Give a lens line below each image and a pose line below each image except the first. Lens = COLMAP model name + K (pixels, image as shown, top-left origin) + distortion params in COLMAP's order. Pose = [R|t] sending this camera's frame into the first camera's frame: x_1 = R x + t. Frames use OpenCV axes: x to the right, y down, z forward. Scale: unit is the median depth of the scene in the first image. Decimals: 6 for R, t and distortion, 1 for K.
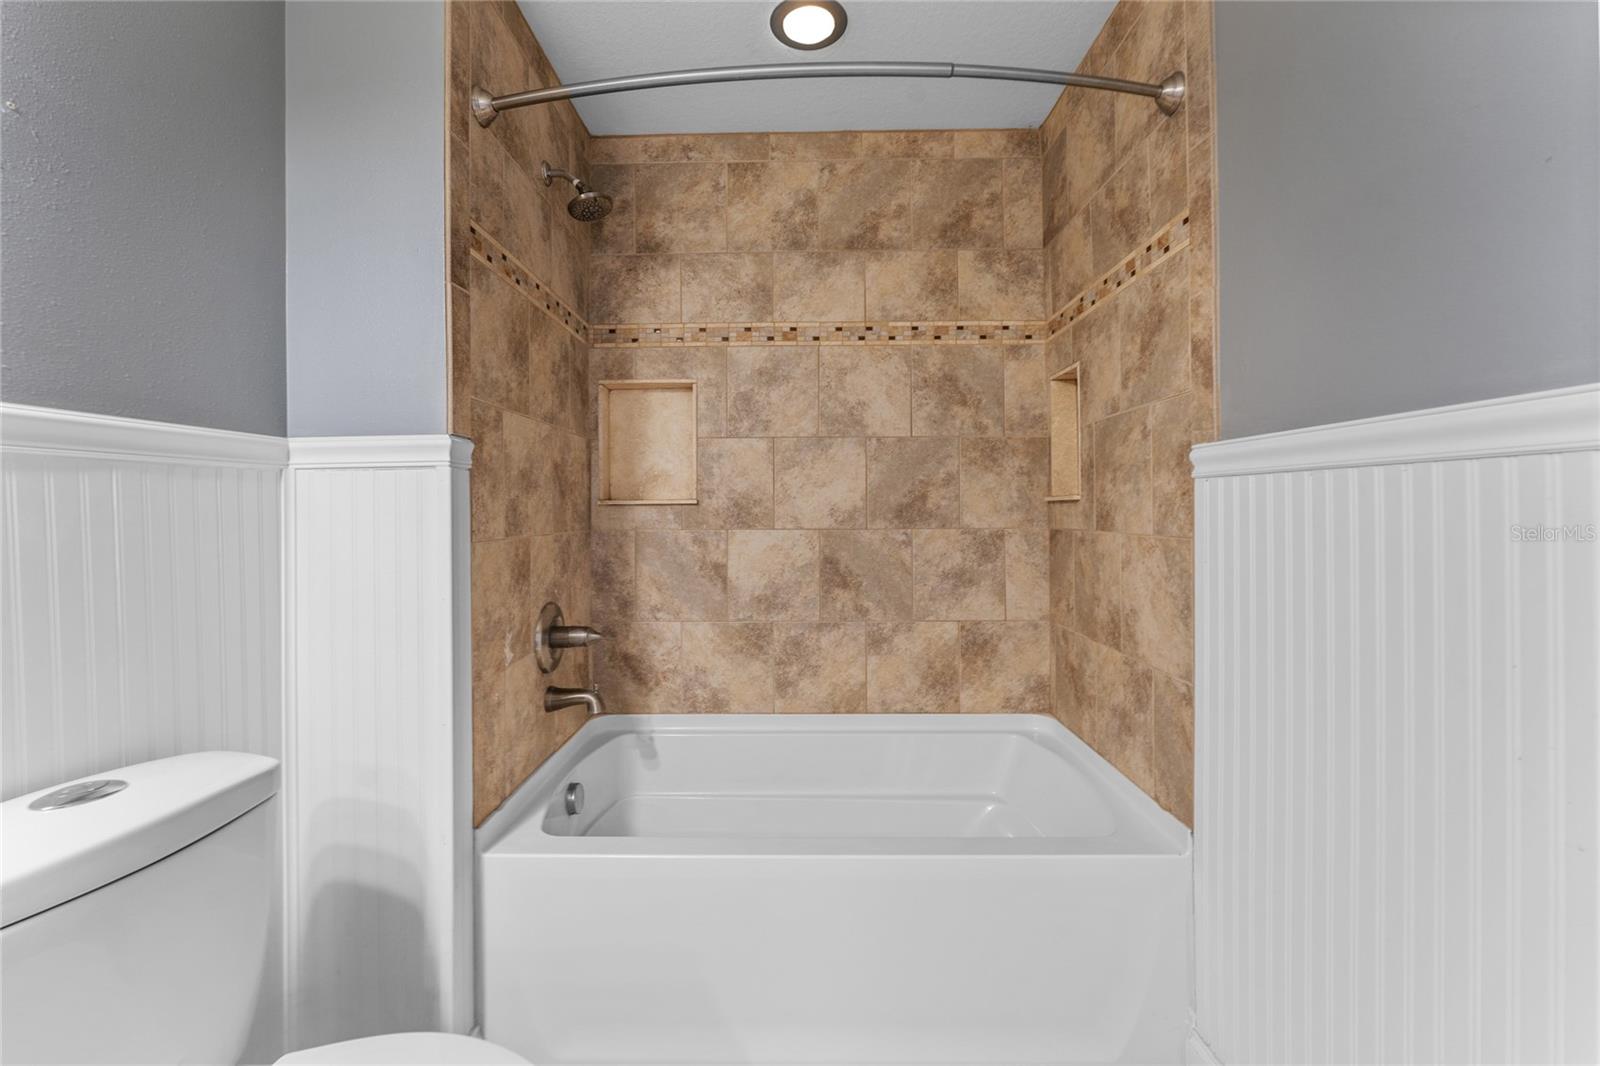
lens RADIAL K [[666.6, 0, 796.9], [0, 666.6, 506.9], [0, 0, 1]] dist [-0.004169, -0.000469]
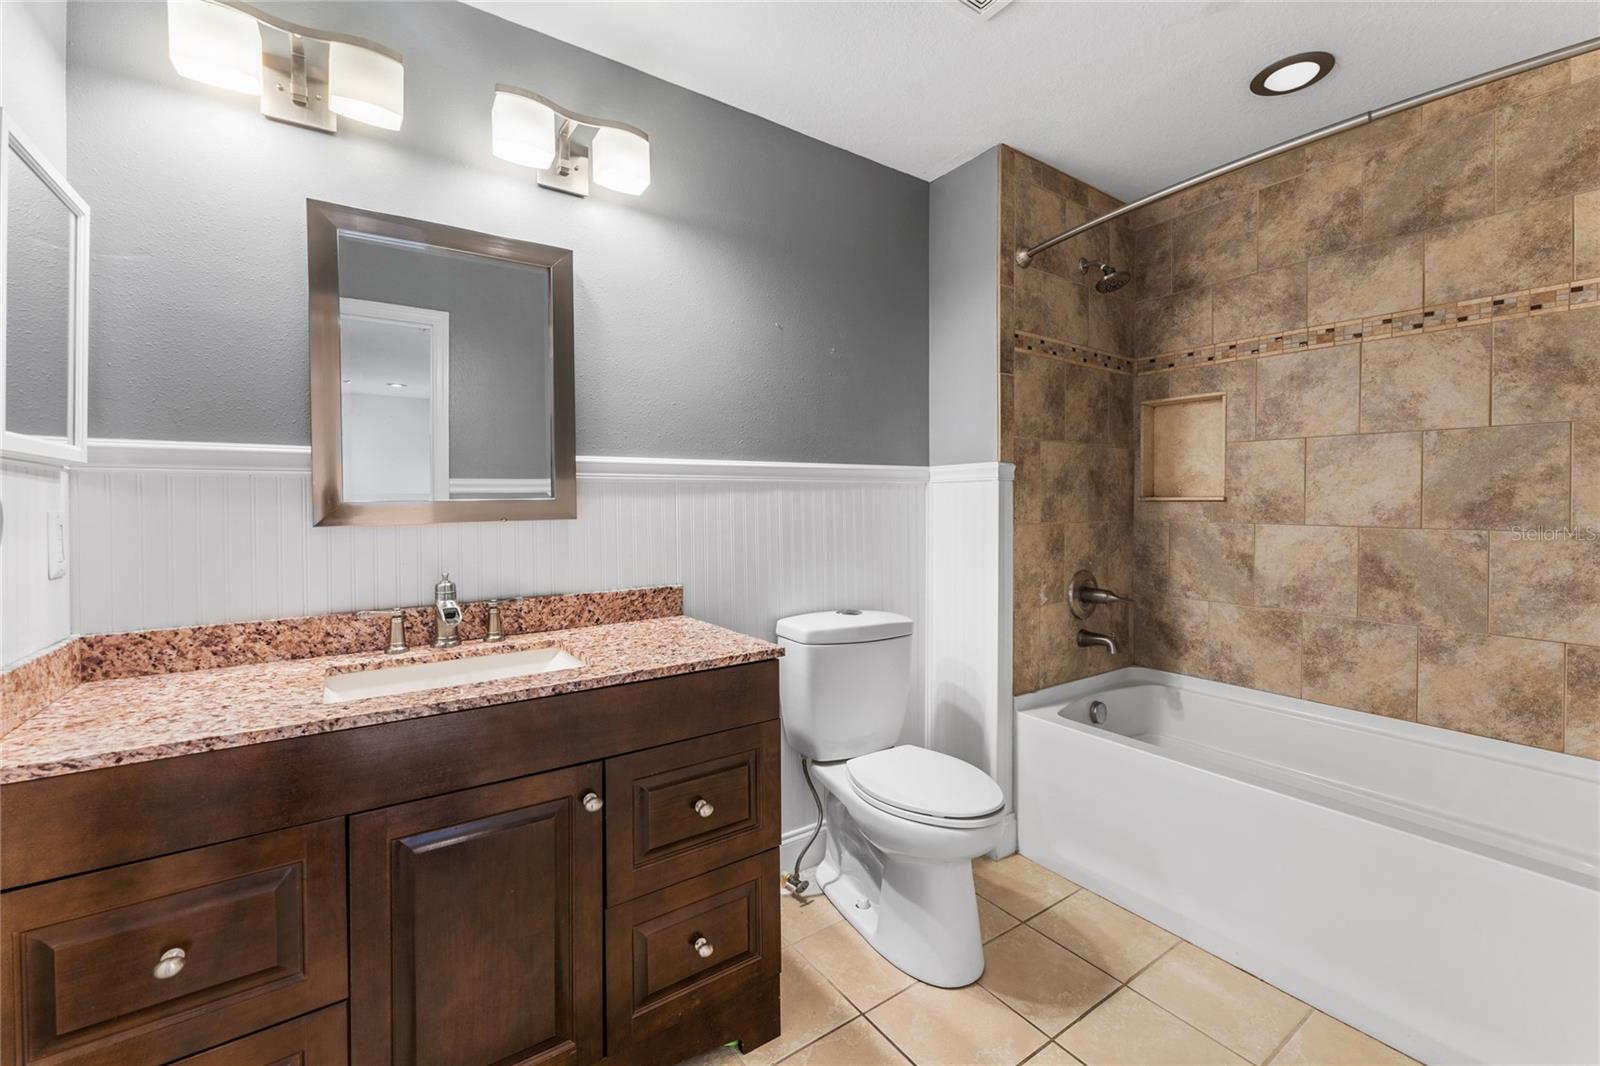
lens RADIAL K [[666.6, 0, 796.9], [0, 666.6, 506.9], [0, 0, 1]] dist [-0.004169, -0.000469]
pose [[0.579685, 0.014794, -0.814706, 0.357147], [-0.001556, 0.999853, 0.017048, -0.011930], [0.814839, -0.008615, 0.579623, -0.263301]]
